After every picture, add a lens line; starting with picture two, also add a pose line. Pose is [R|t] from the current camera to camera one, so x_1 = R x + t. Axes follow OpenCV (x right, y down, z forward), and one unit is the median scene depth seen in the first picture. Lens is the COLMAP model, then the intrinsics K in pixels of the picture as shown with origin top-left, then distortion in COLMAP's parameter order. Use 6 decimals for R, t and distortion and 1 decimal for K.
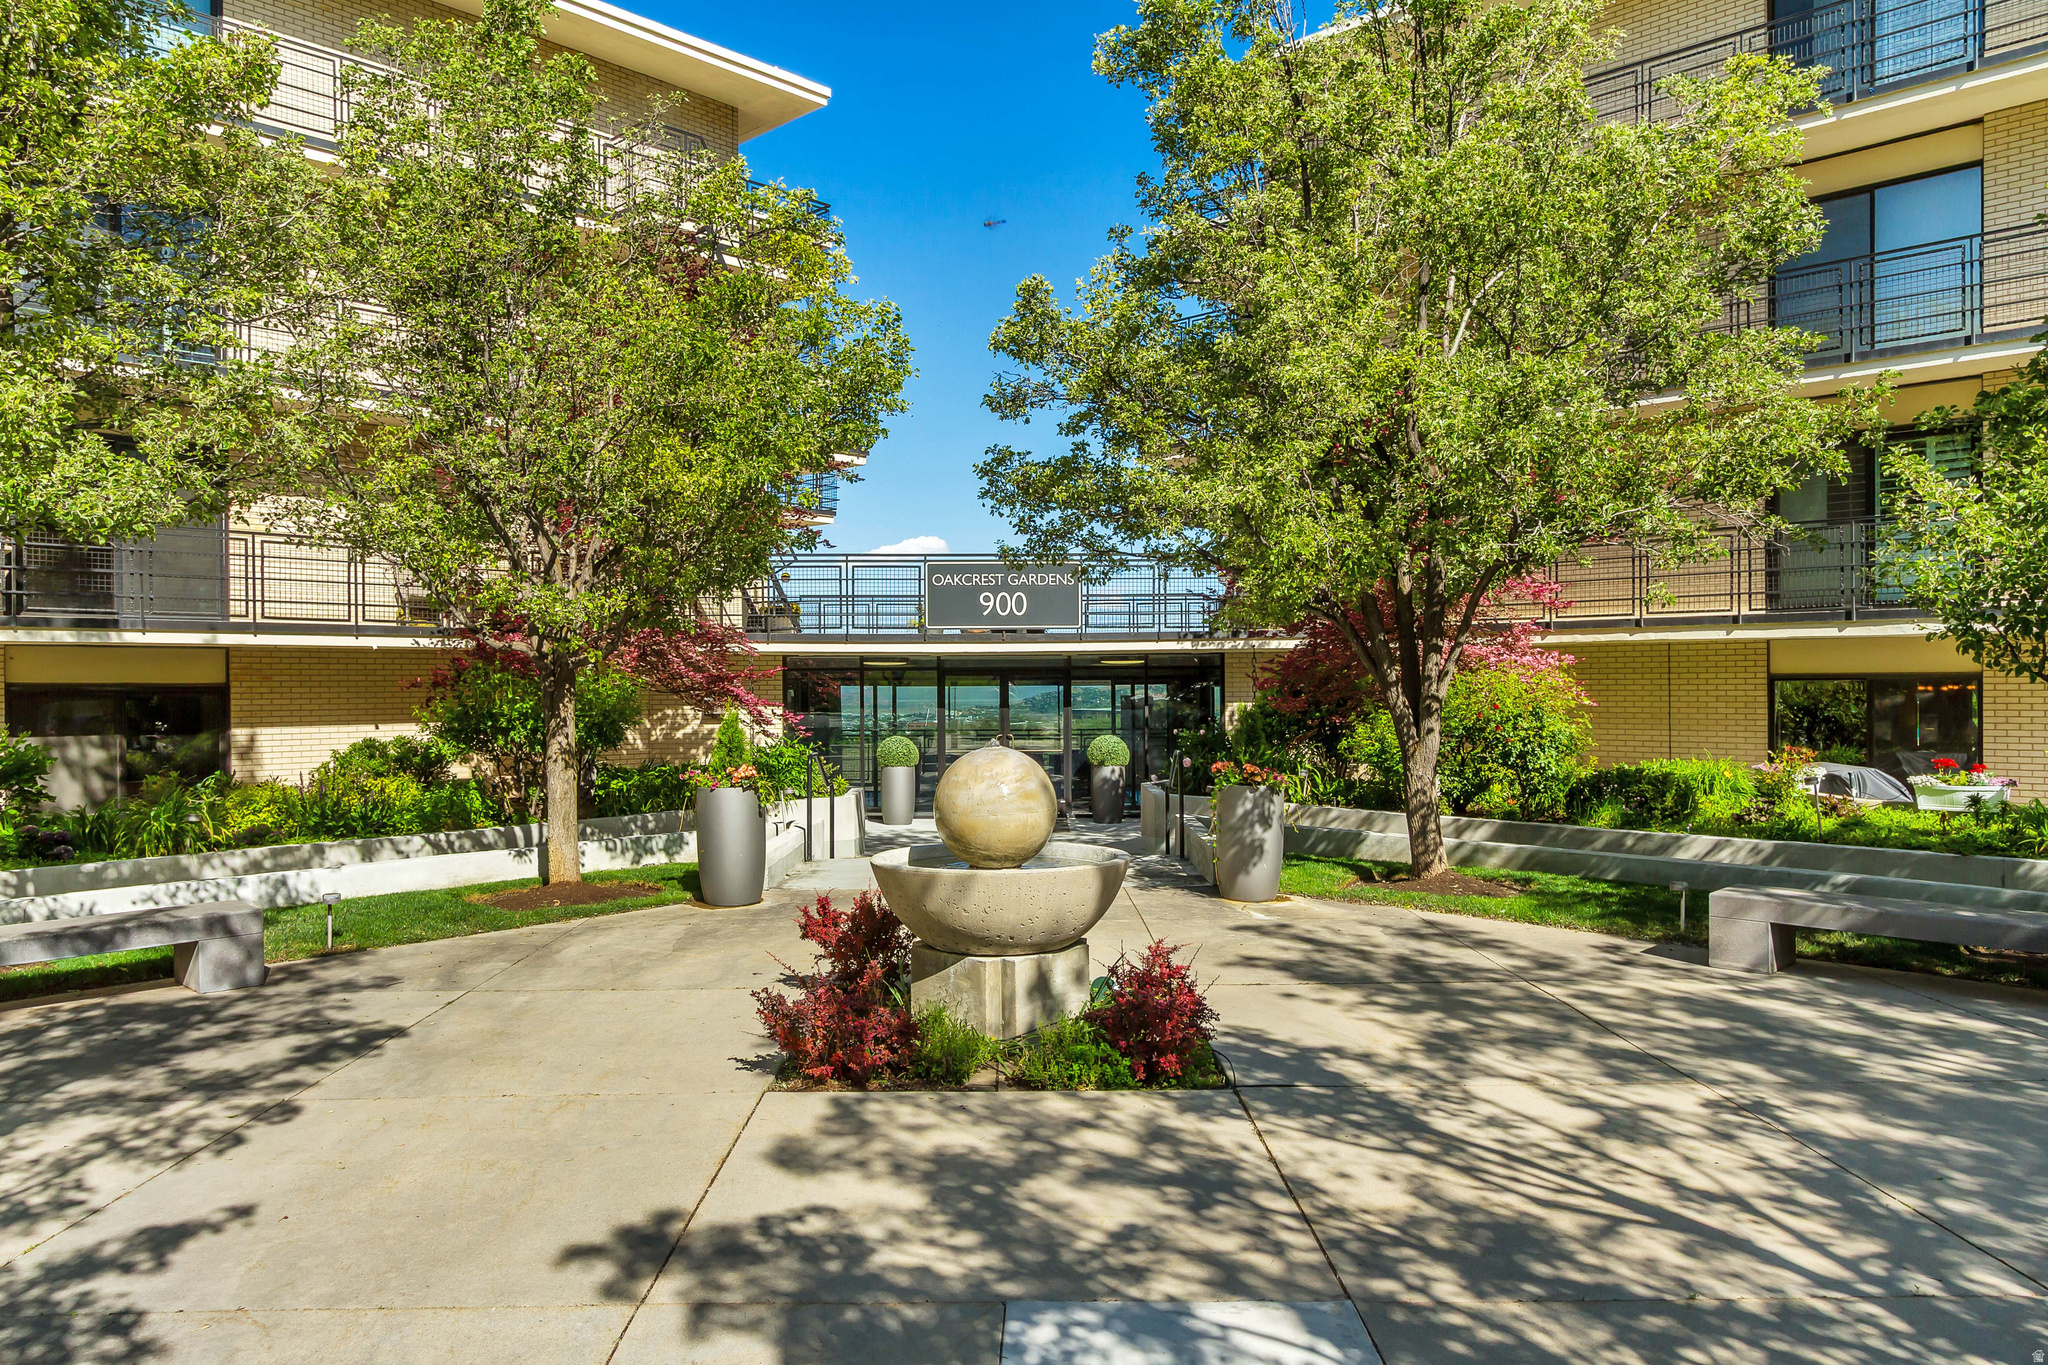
lens RADIAL K [[1438.7, 0, 1024.0], [0, 1438.7, 682.5], [0, 0, 1]] dist [-0.000181, -0.000058]
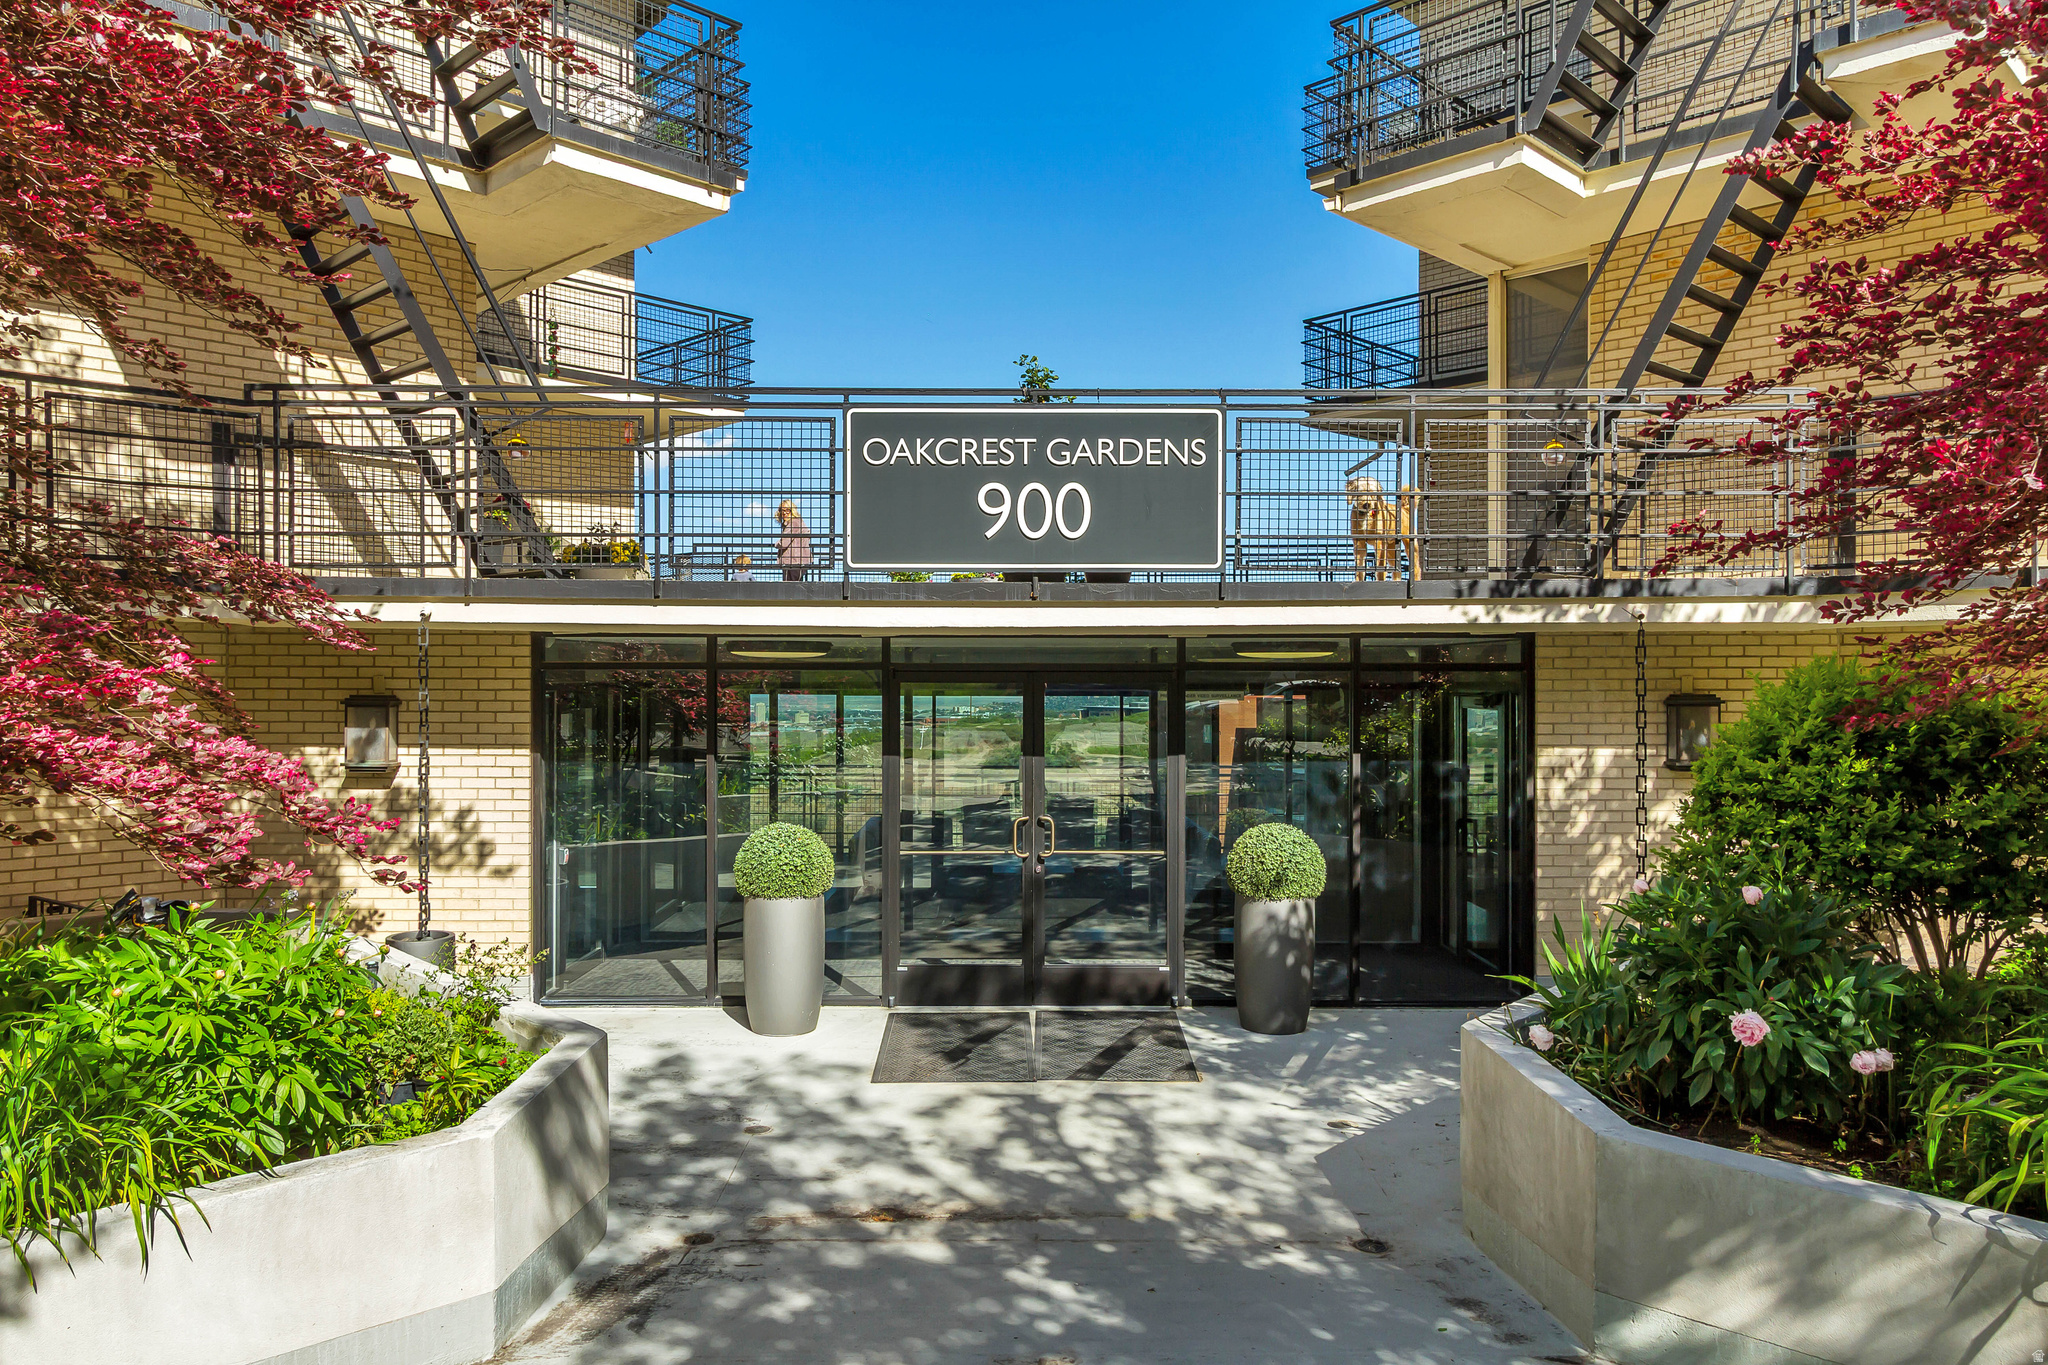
lens RADIAL K [[1438.7, 0, 1024.0], [0, 1438.7, 682.5], [0, 0, 1]] dist [-0.000181, -0.000058]
pose [[0.999682, 0.006416, 0.024399, -0.027107], [-0.006534, 0.999967, 0.004753, -0.007182], [-0.024367, -0.004911, 0.999691, 0.586198]]
